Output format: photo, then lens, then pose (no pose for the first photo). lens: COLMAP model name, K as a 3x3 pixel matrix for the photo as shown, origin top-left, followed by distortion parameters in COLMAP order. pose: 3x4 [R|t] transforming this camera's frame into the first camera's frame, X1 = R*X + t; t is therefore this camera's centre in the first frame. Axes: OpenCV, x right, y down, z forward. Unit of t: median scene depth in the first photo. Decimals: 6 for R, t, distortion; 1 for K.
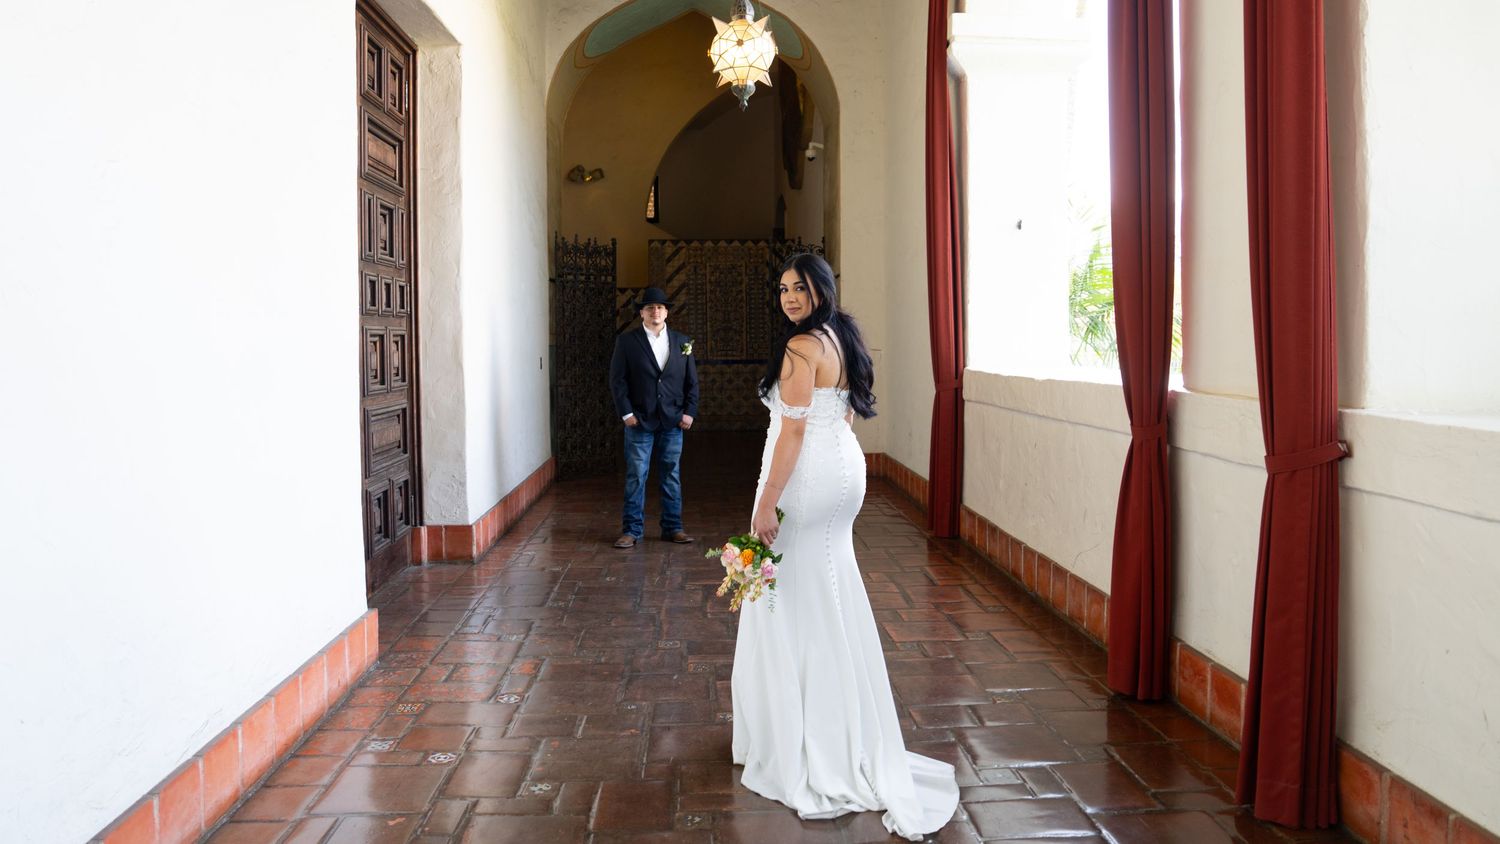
lens RADIAL K [[1023.7, 0, 752.3], [0, 1023.7, 353.6], [0, 0, 1]] dist [-0.112122, -0.001287]
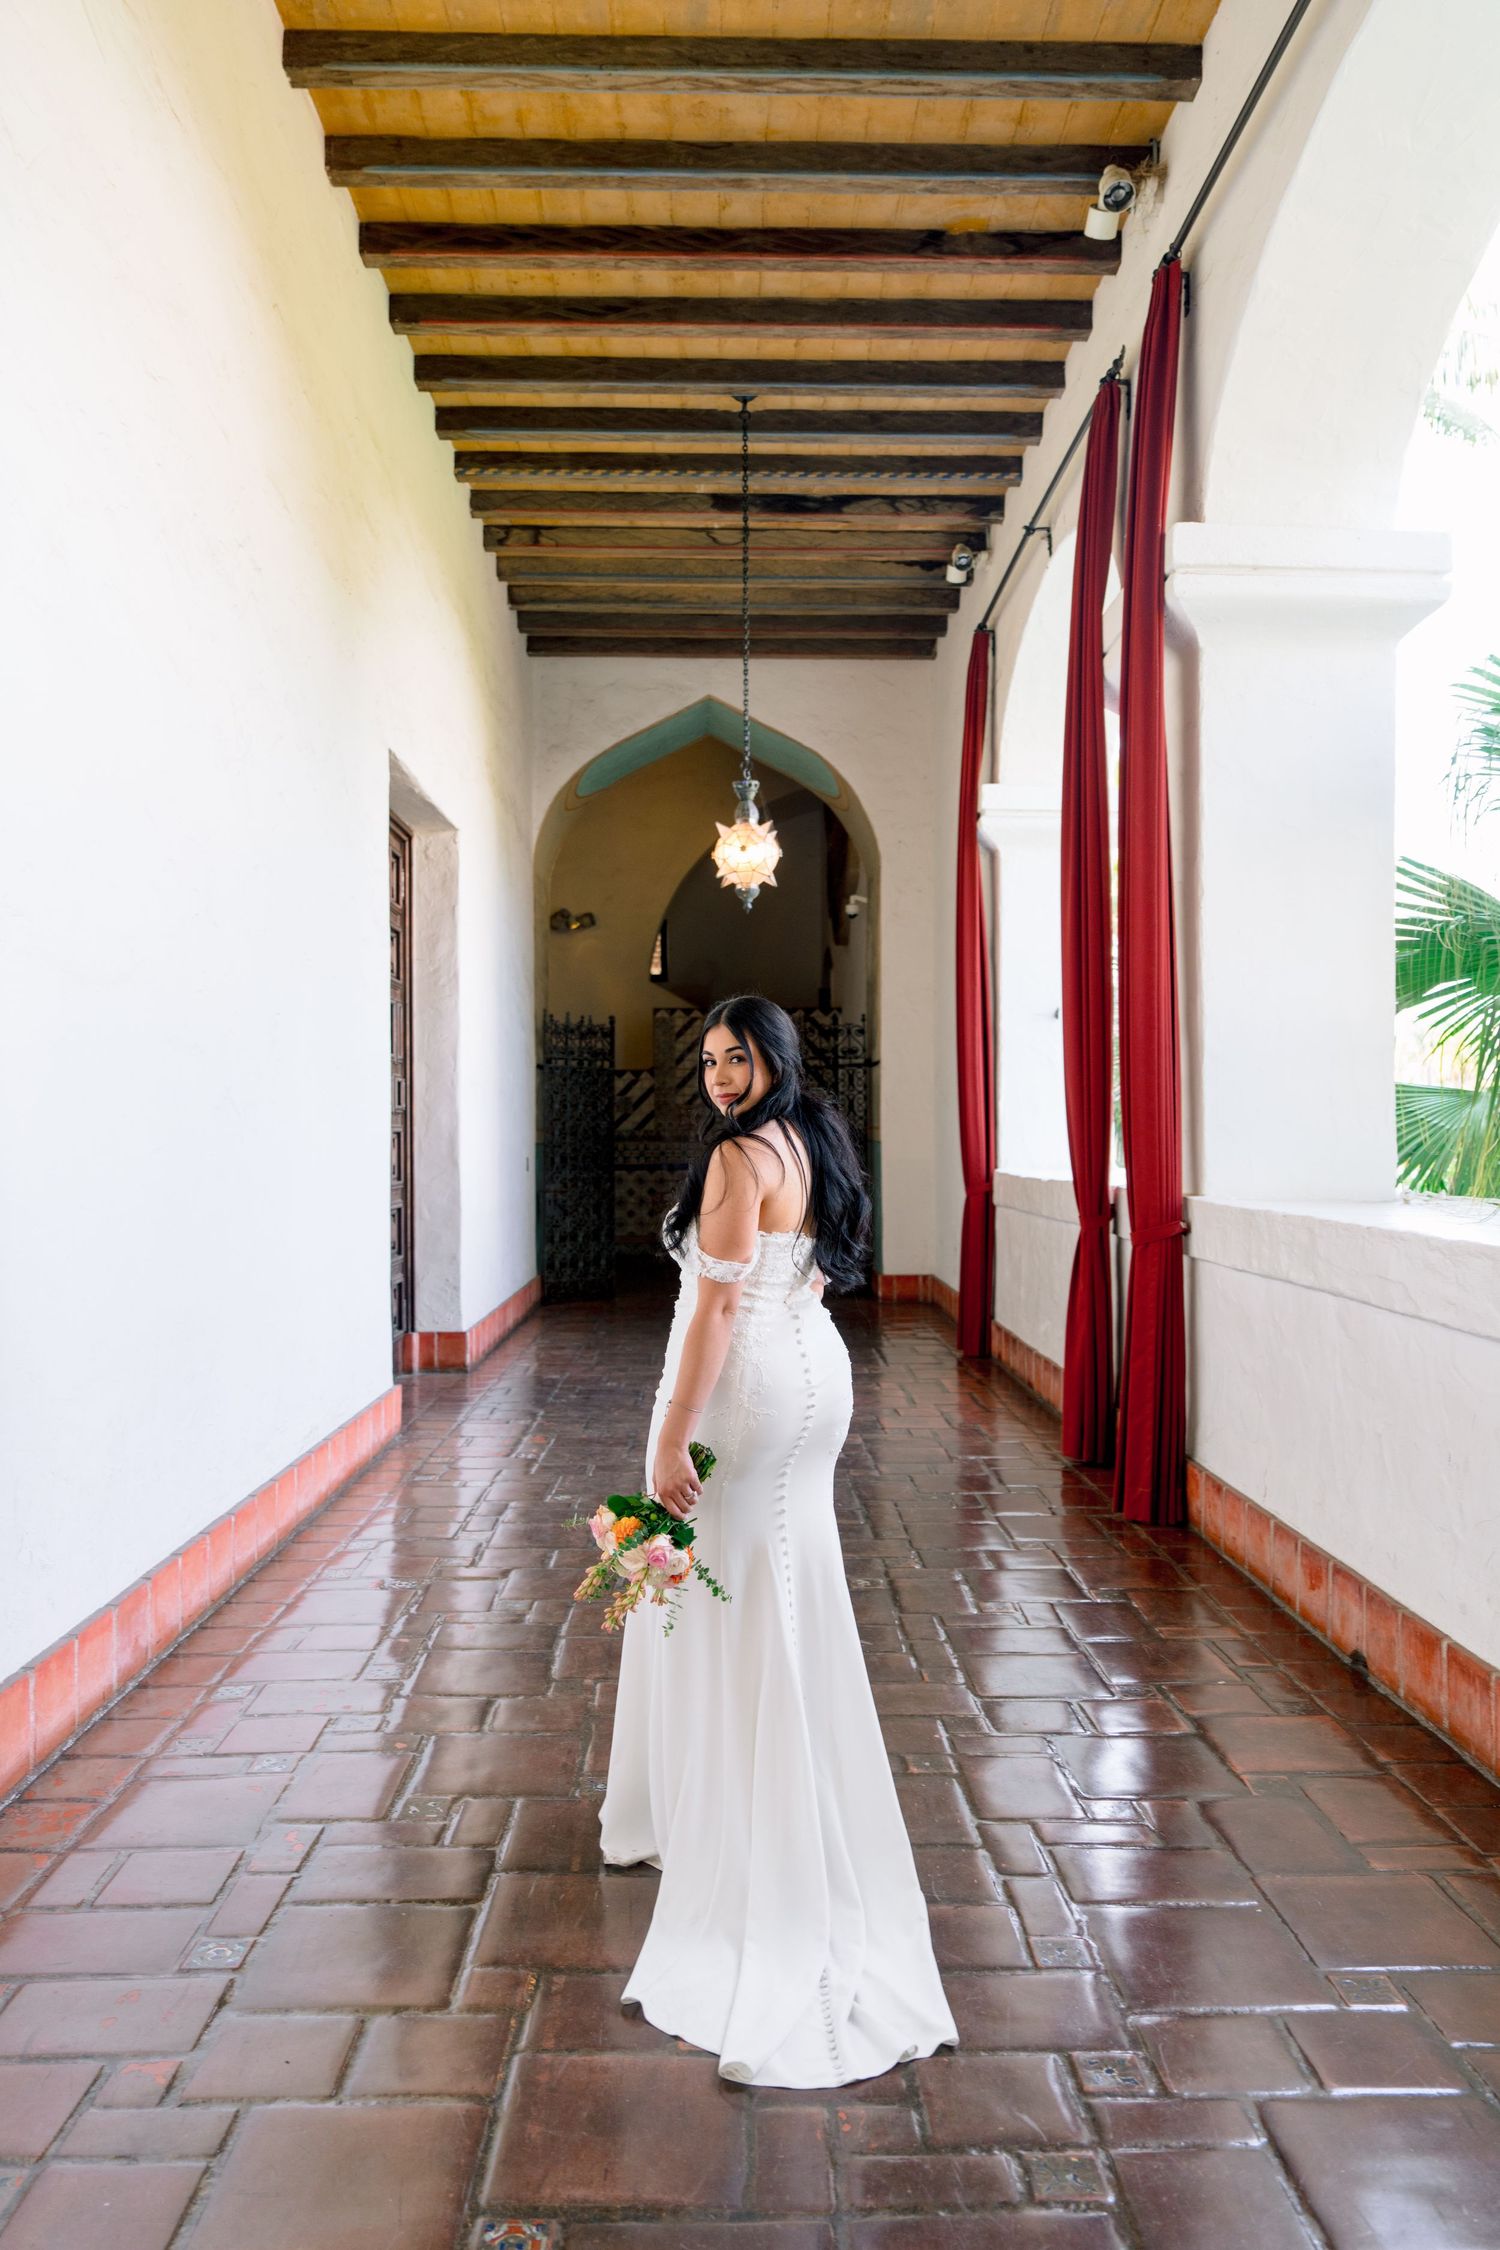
lens RADIAL K [[1596.8, 0, 750.0], [0, 1596.8, 1125.0], [0, 0, 1]] dist [-0.000682, 0.000022]
pose [[0.999184, 0.004143, -0.040185, 0.050122], [-0.004949, 0.999788, -0.019986, 0.003535], [0.040094, 0.020168, 0.998992, -0.495755]]
